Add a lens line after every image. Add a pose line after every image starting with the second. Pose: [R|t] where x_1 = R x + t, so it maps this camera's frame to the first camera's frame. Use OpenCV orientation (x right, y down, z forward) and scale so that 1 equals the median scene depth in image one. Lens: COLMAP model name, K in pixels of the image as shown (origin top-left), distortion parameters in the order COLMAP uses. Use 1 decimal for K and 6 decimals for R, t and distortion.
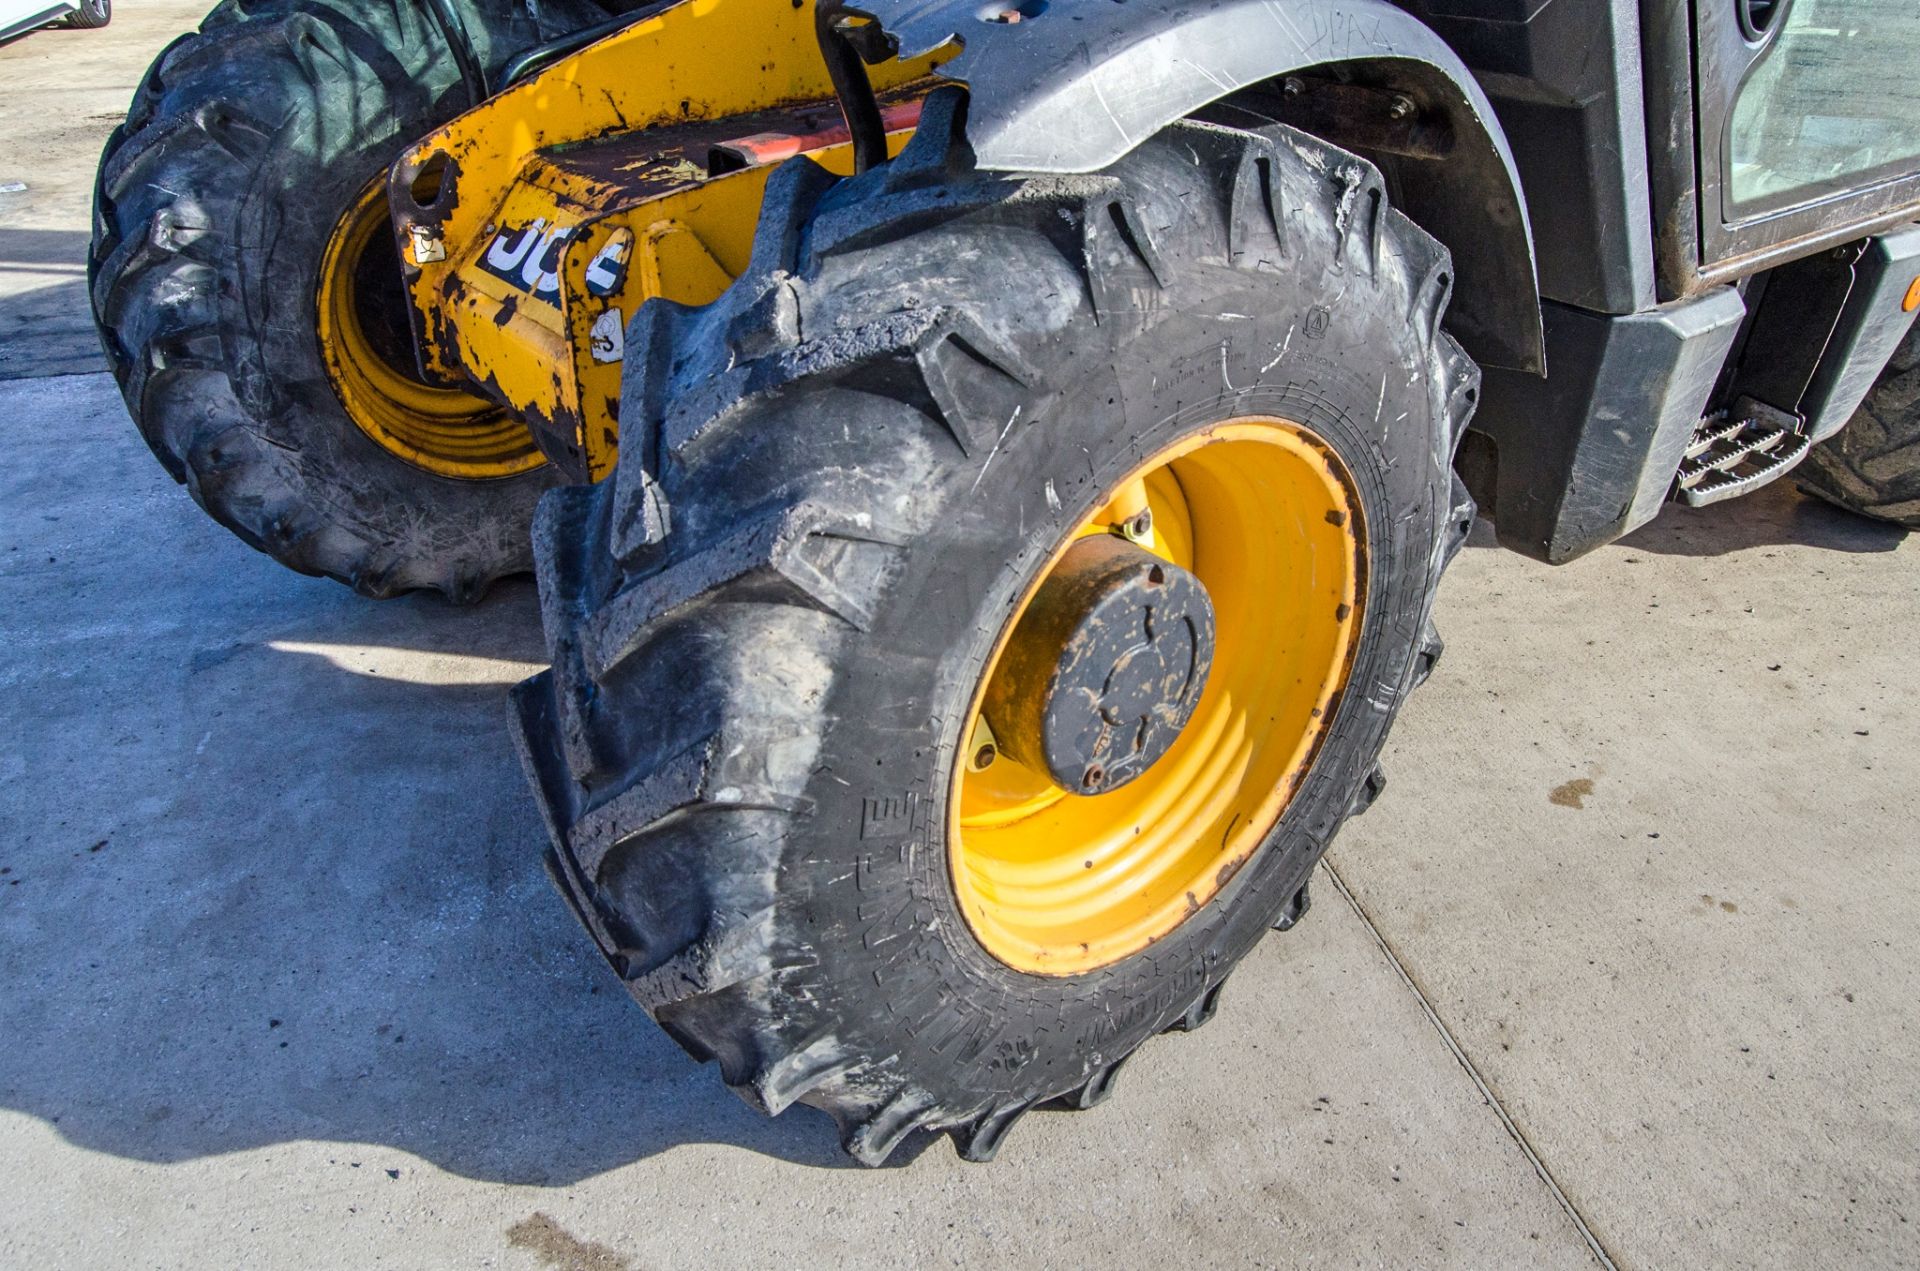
lens RADIAL K [[1462.5, 0, 970.8], [0, 1462.5, 617.9], [0, 0, 1]] dist [-0.004595, 0.006548]
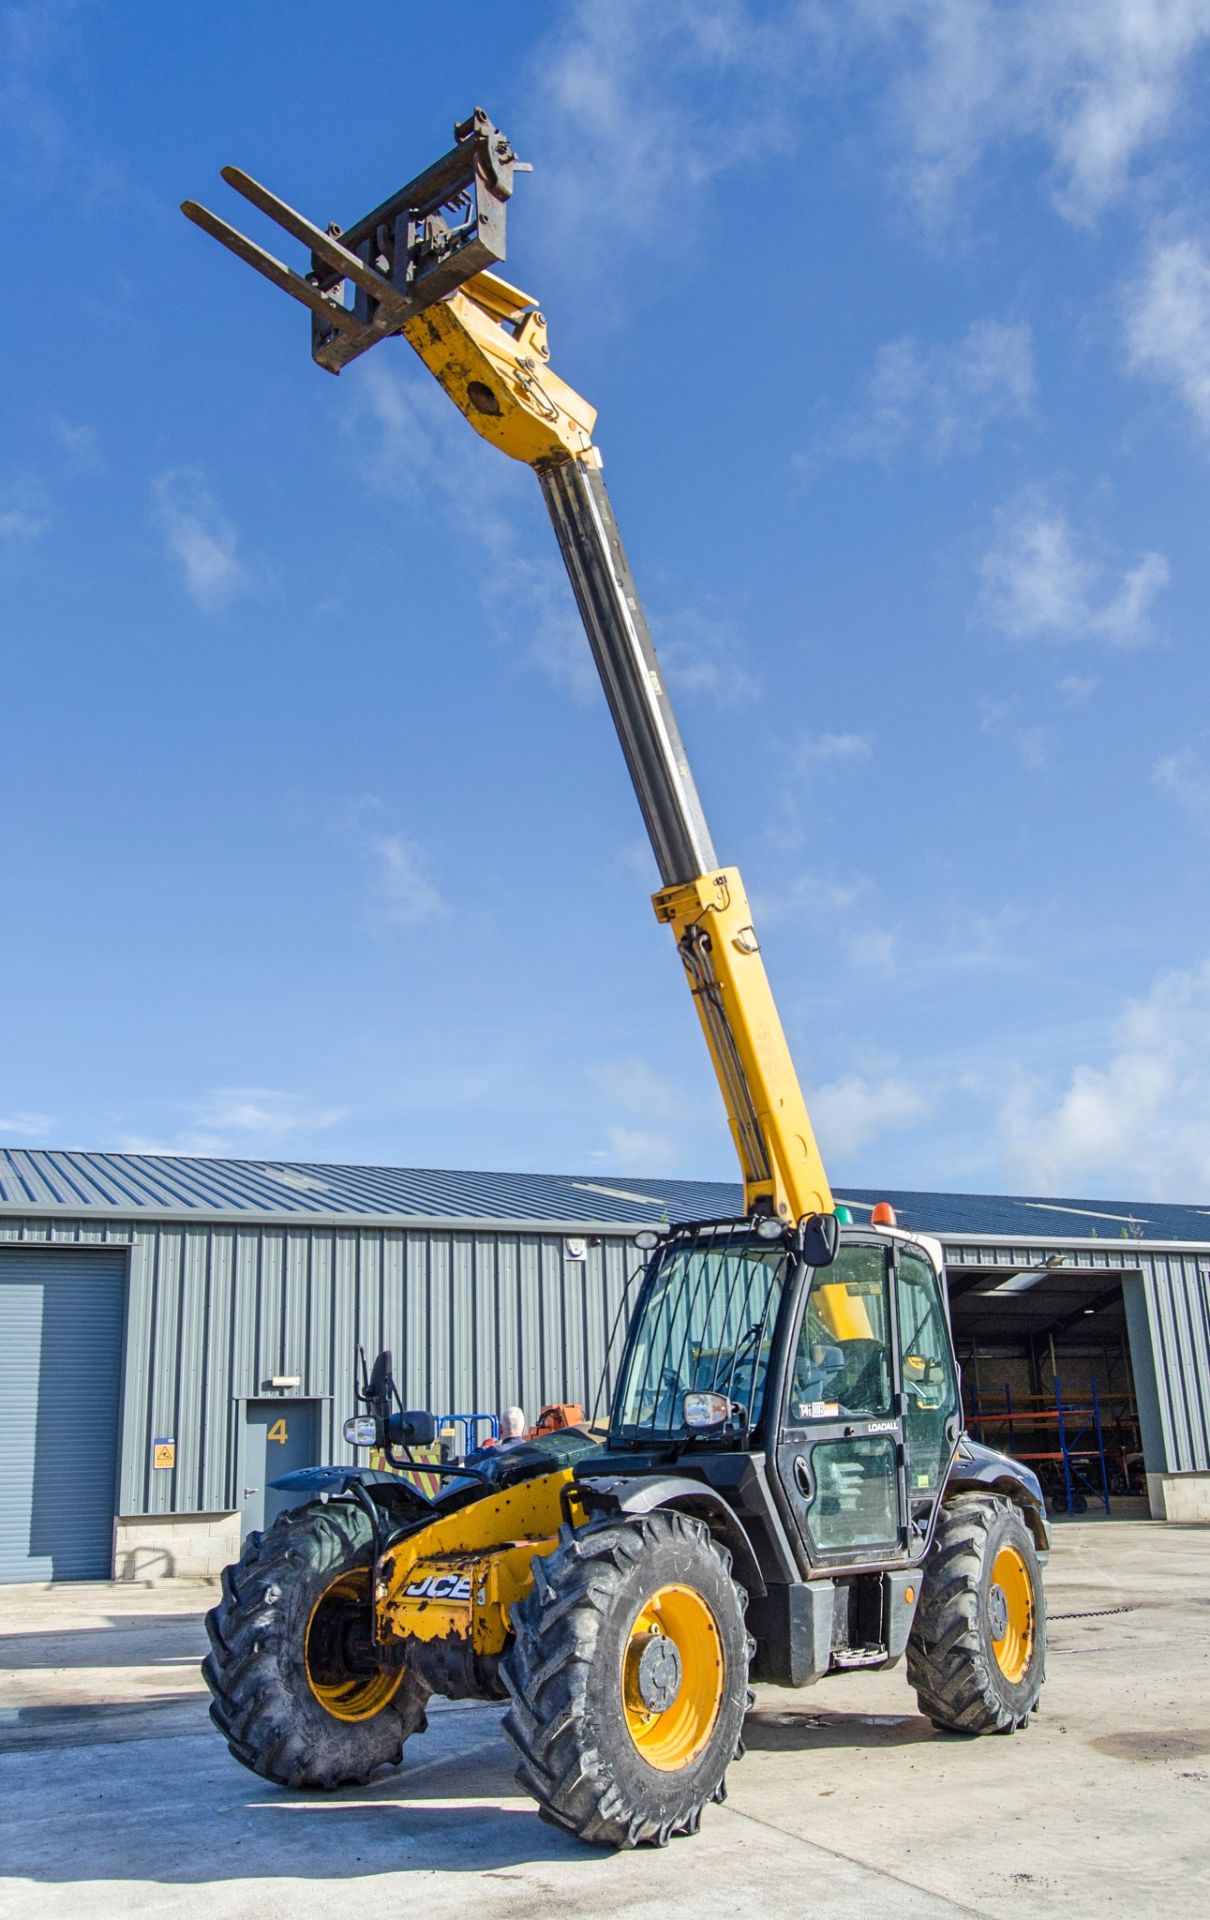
lens RADIAL K [[1535.1, 0, 575.4], [0, 1535.1, 1031.2], [0, 0, 1]] dist [-0.011104, 0.000606]
pose [[0.986427, 0.021923, 0.162733, -0.482147], [0.097749, 0.717913, -0.689235, 0.972116], [-0.131938, 0.695787, 0.706026, -1.749752]]
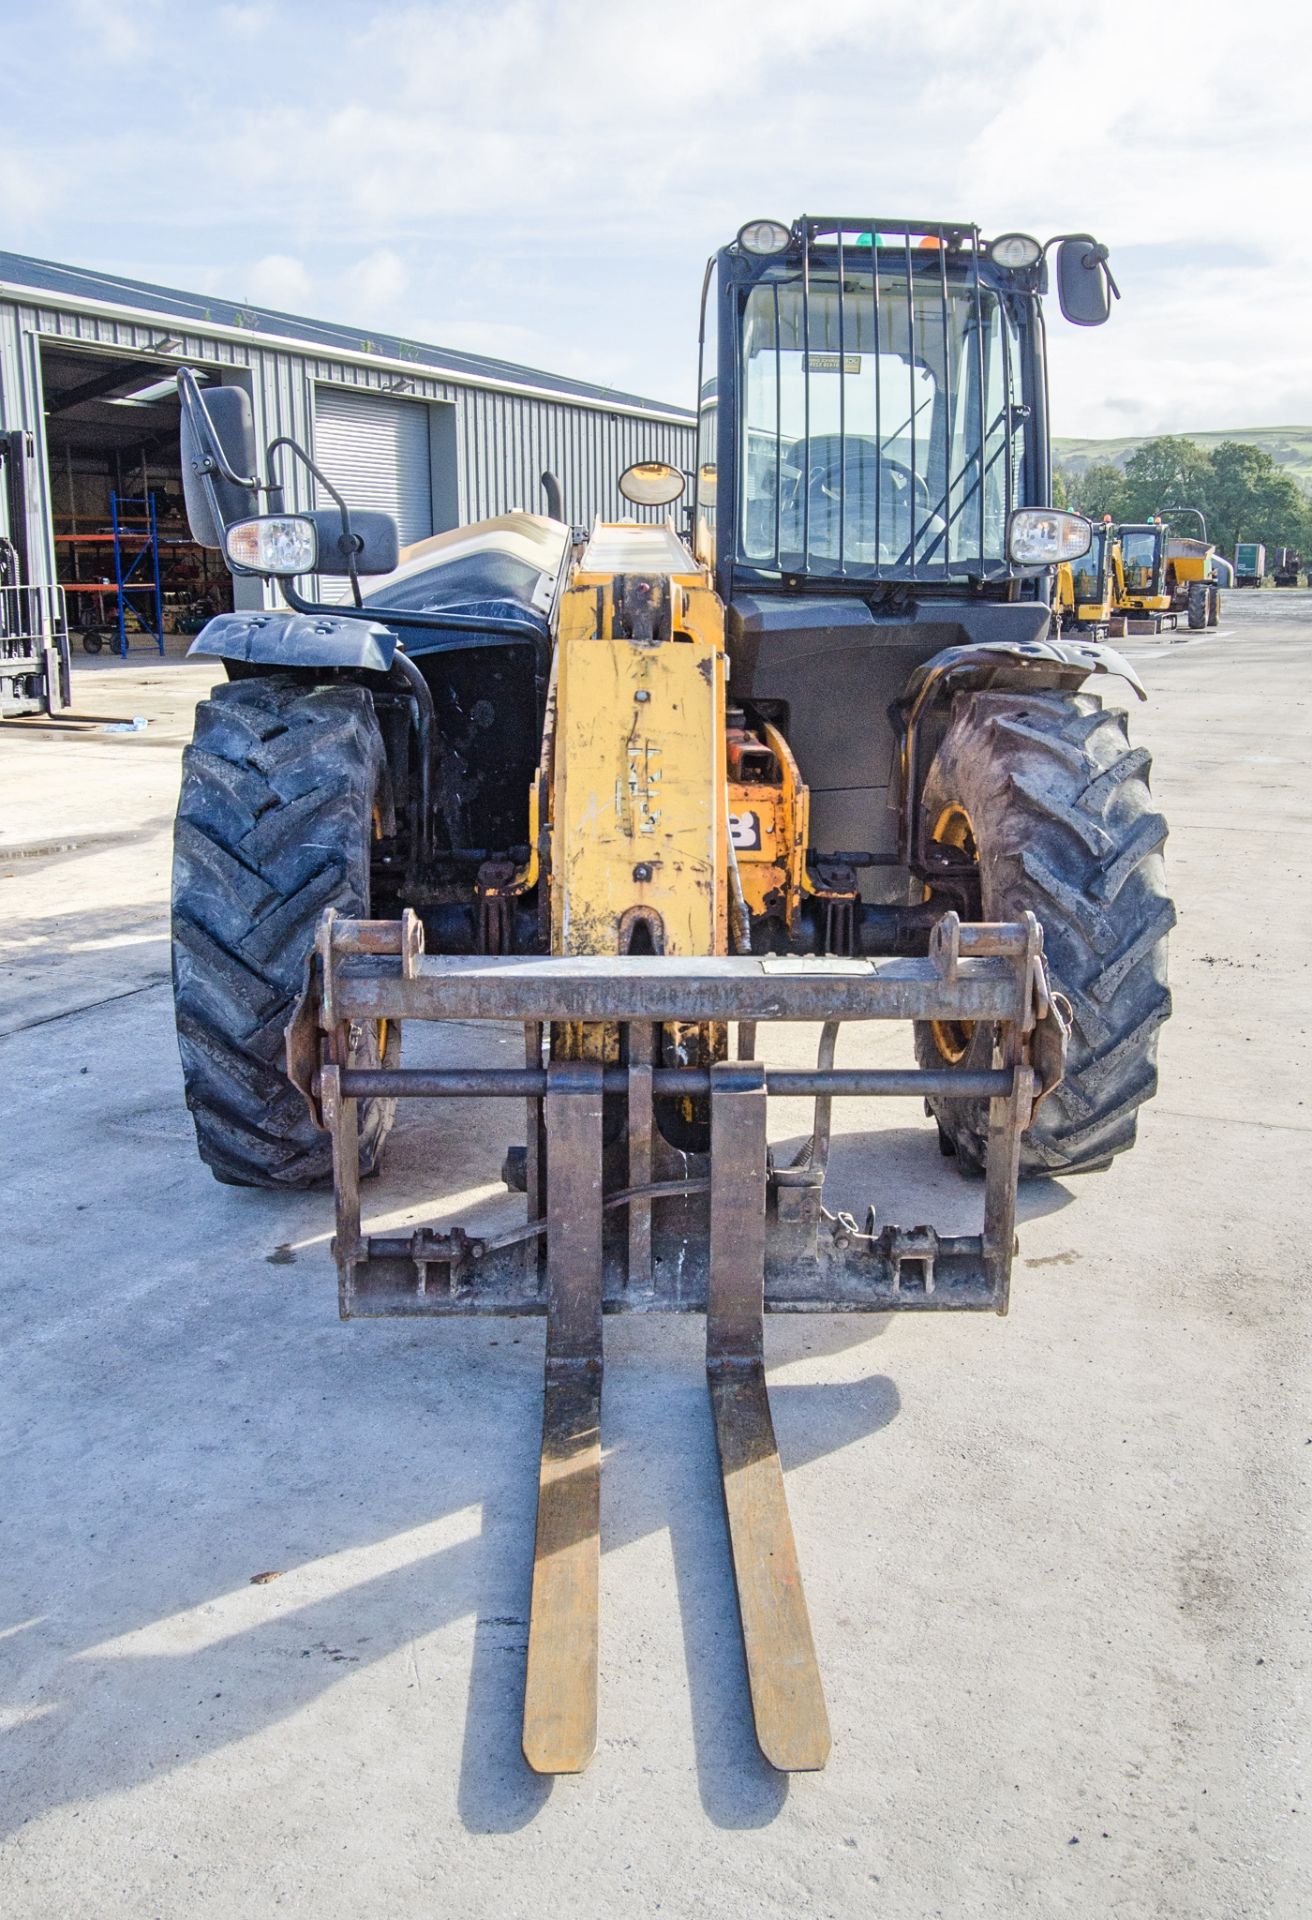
lens RADIAL K [[1732.5, 0, 674.5], [0, 1732.5, 905.4], [0, 0, 1]] dist [0.005625, 0.004708]
pose [[0.597741, -0.150443, 0.787447, -1.618520], [0.381246, 0.917402, -0.114128, 0.052891], [-0.705236, 0.368430, 0.605725, -0.139826]]
